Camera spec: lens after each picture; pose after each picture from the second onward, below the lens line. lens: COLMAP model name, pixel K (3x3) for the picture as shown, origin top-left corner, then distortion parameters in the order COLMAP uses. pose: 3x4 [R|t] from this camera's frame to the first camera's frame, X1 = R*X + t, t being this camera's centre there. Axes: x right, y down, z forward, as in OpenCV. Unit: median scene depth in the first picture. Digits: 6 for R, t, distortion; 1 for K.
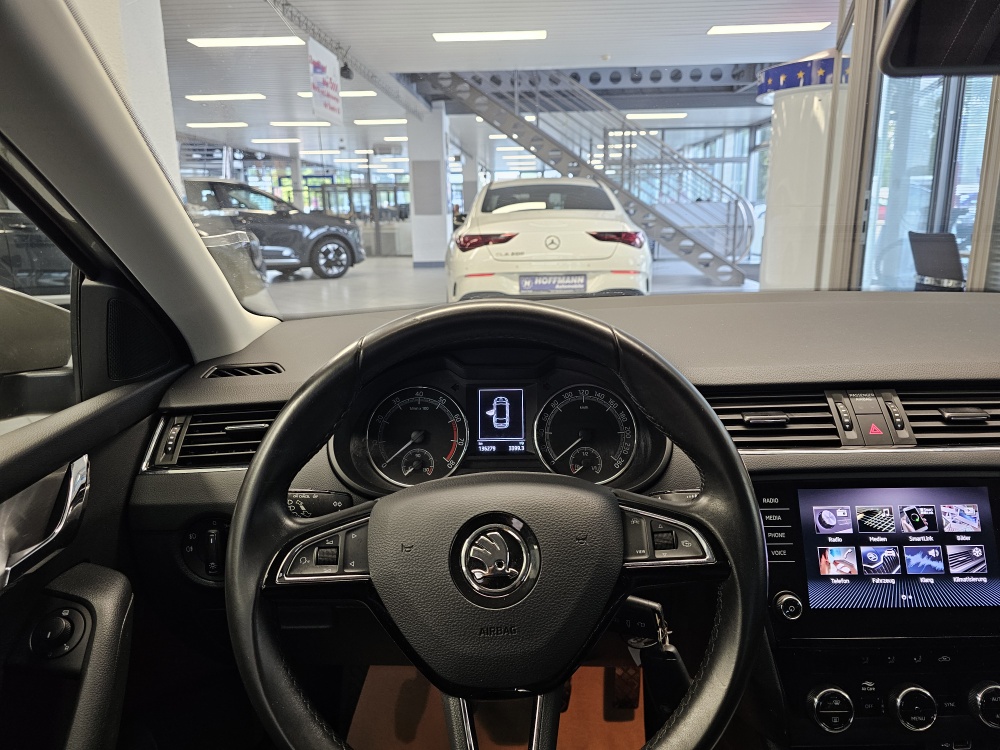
lens RADIAL K [[676.9, 0, 511.1], [0, 676.9, 357.3], [0, 0, 1]] dist [0.070225, -0.082002]
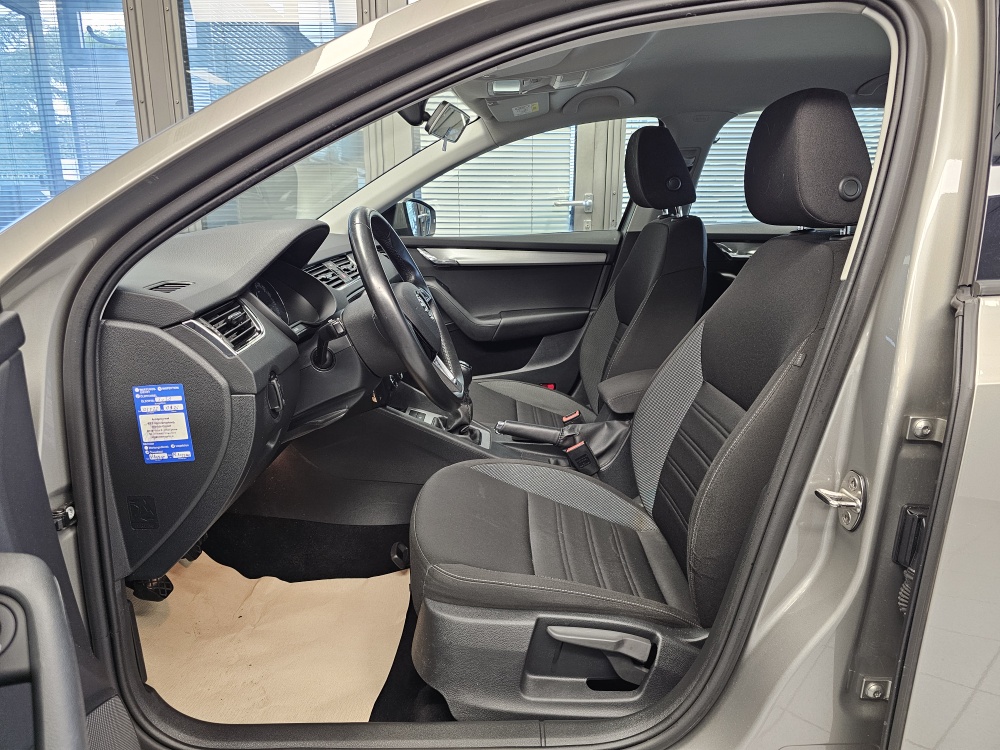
lens RADIAL K [[679.1, 0, 496.6], [0, 679.1, 373.1], [0, 0, 1]] dist [0.059261, -0.075034]
pose [[-0.010894, -0.223654, 0.974608, -1.732940], [0.213245, 0.951725, 0.220787, 0.022206], [-0.976938, 0.210236, 0.037325, 0.463419]]
